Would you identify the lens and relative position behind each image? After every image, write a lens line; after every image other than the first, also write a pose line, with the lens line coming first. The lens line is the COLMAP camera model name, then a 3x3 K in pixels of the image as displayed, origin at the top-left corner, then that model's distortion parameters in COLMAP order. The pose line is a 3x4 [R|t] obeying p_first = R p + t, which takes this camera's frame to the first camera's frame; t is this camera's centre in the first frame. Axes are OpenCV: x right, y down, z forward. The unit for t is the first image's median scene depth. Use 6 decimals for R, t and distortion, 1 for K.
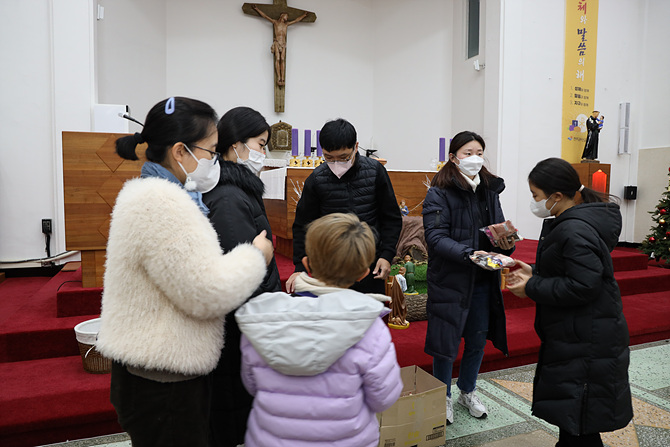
lens RADIAL K [[459.6, 0, 335.0], [0, 459.6, 223.5], [0, 0, 1]] dist [-0.105438, 0.082788]
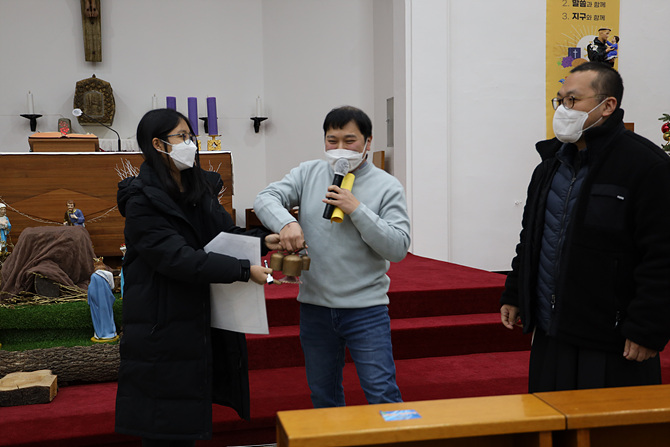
lens RADIAL K [[777.2, 0, 335.0], [0, 777.2, 223.5], [0, 0, 1]] dist [0.008669, 0.380942]
pose [[0.991631, -0.022192, -0.127182, 0.363455], [0.019234, 0.999516, -0.024439, 0.007386], [0.127663, 0.021788, 0.991578, -0.005737]]
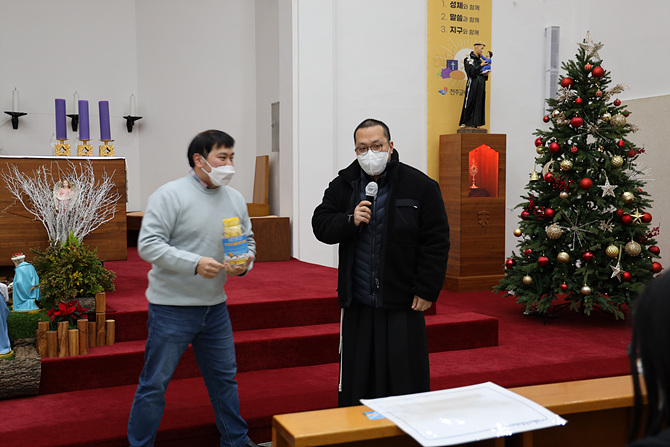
lens RADIAL K [[810.7, 0, 335.0], [0, 810.7, 223.5], [0, 0, 1]] dist [0.088623, 0.026074]
pose [[0.998557, -0.018767, 0.050320, 0.331196], [0.019852, 0.999579, -0.021144, 0.000662], [-0.049902, 0.022113, 0.998509, -0.043527]]
